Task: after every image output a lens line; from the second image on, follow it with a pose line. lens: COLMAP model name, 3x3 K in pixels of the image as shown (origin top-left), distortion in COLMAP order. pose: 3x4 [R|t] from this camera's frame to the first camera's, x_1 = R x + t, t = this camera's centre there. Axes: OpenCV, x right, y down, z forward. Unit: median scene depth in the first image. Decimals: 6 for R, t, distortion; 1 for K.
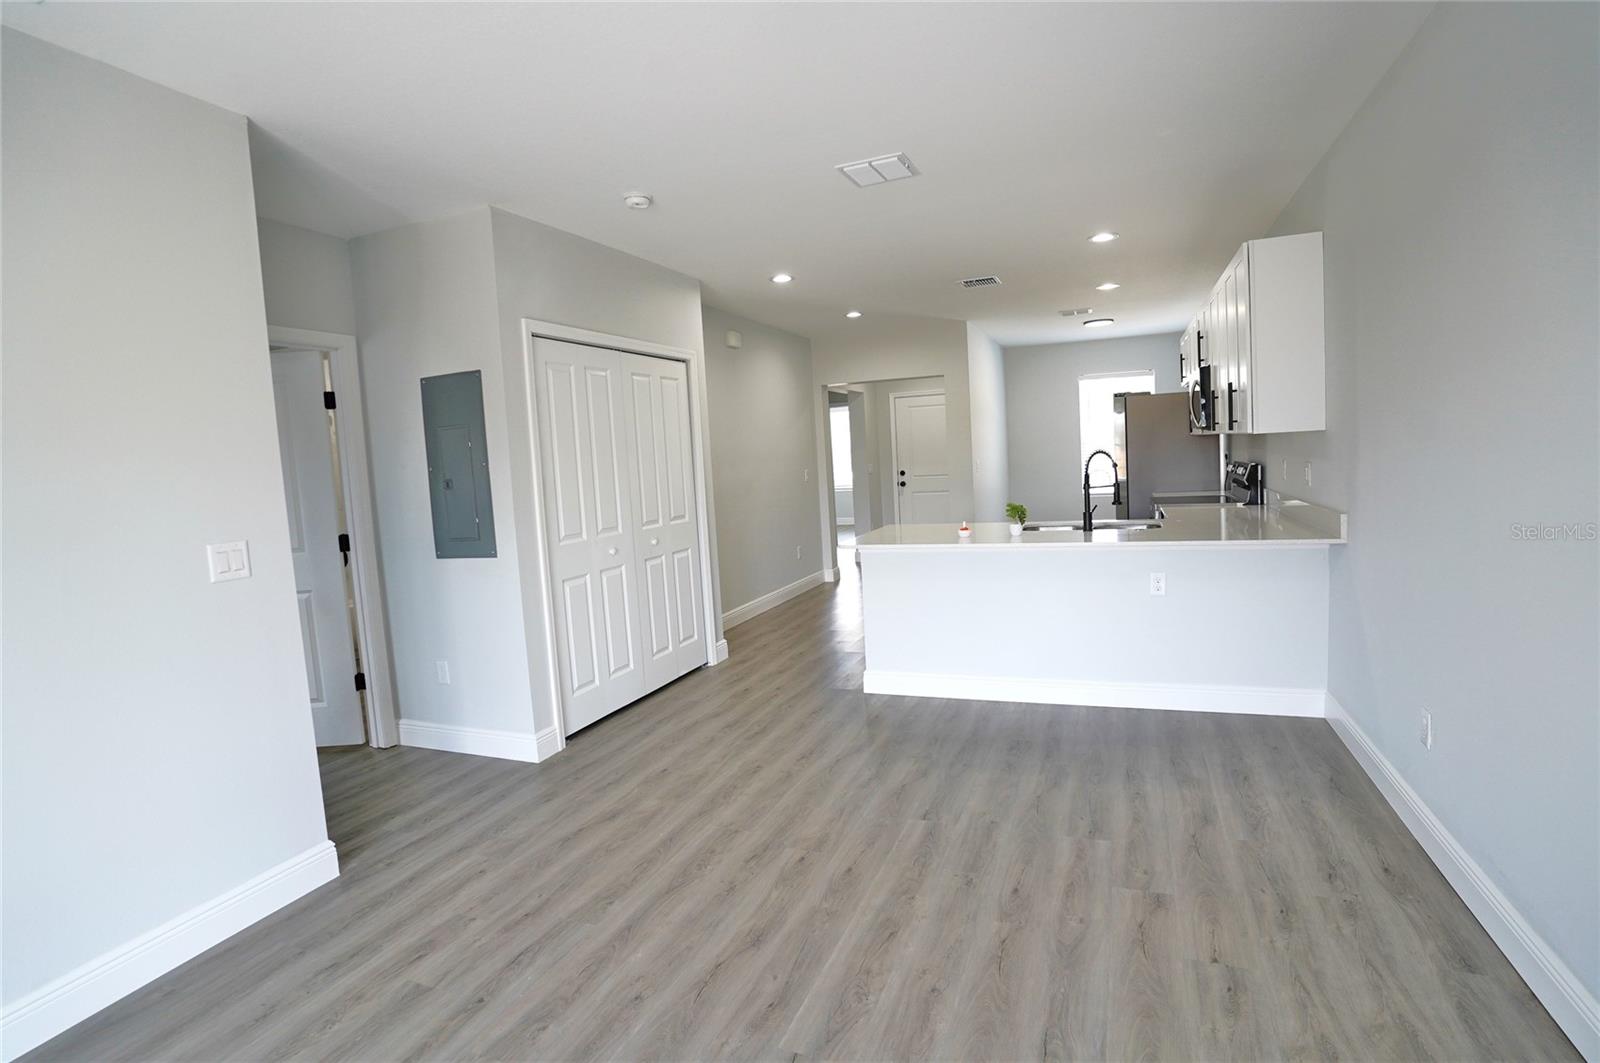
lens RADIAL K [[781.7, 0, 802.6], [0, 781.7, 530.6], [0, 0, 1]] dist [-0.034369, 0.005681]
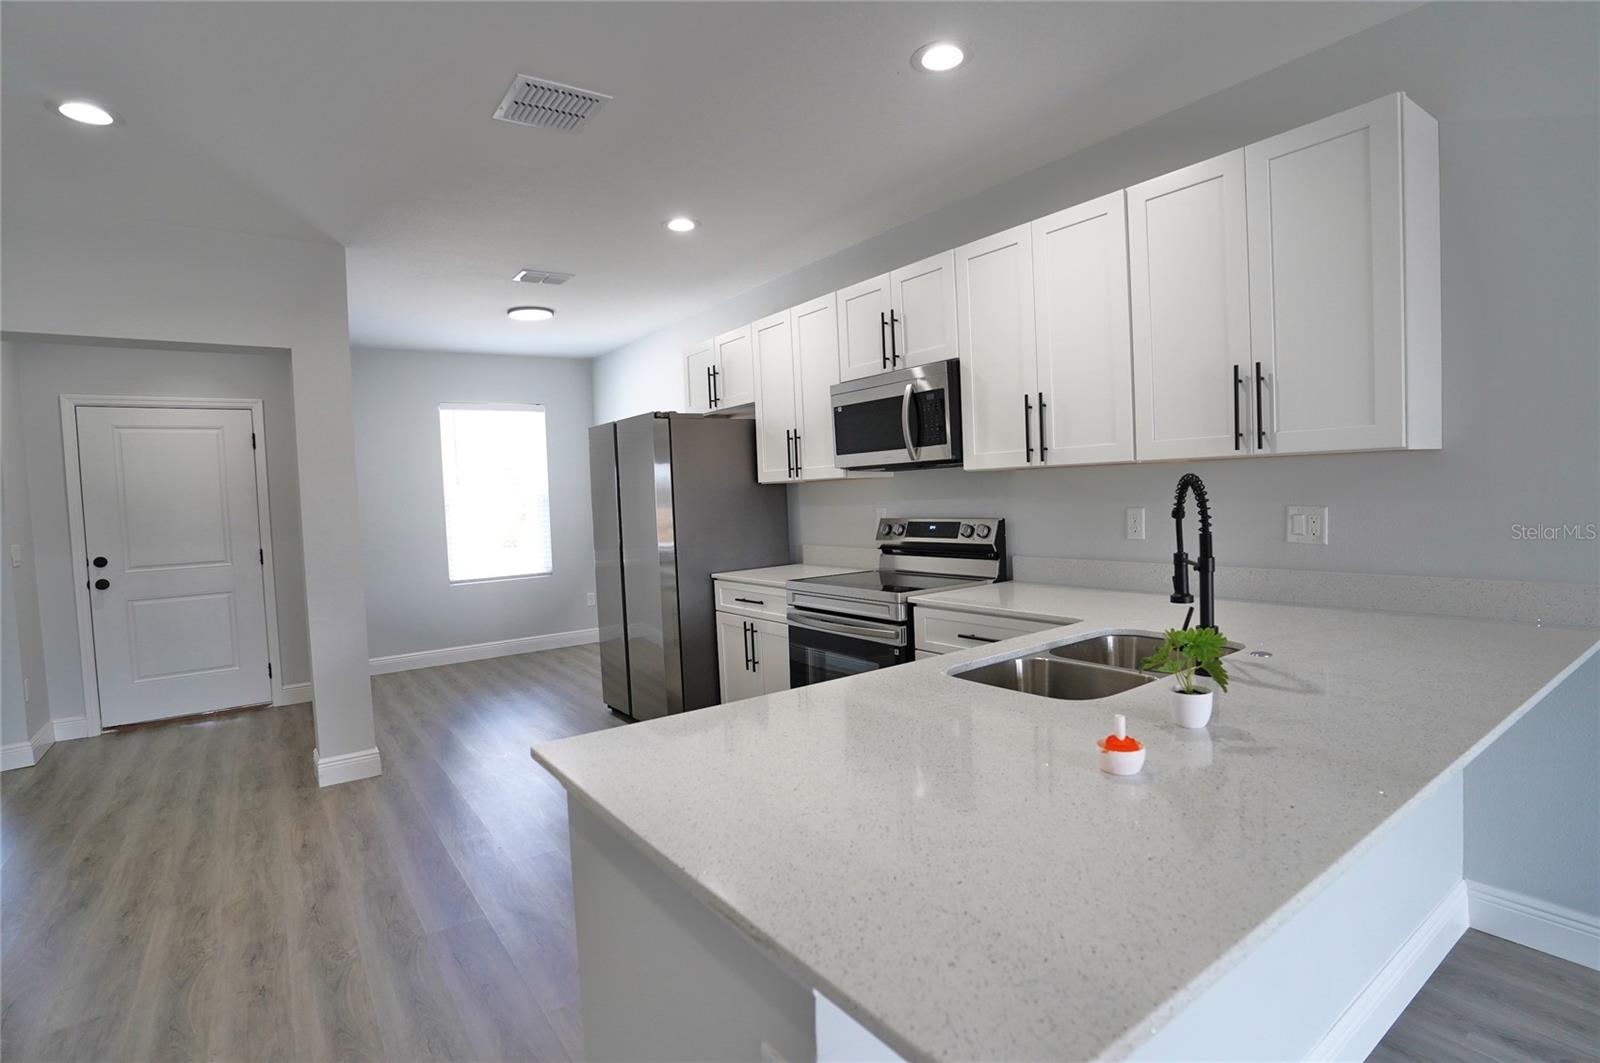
lens RADIAL K [[781.7, 0, 793.4], [0, 781.7, 528.0], [0, 0, 1]] dist [-0.034369, 0.005681]
pose [[0.536506, -0.010509, 0.843831, -0.057951], [0.095620, 0.994240, -0.048413, -0.050851], [-0.838462, 0.106661, 0.534420, 0.640025]]
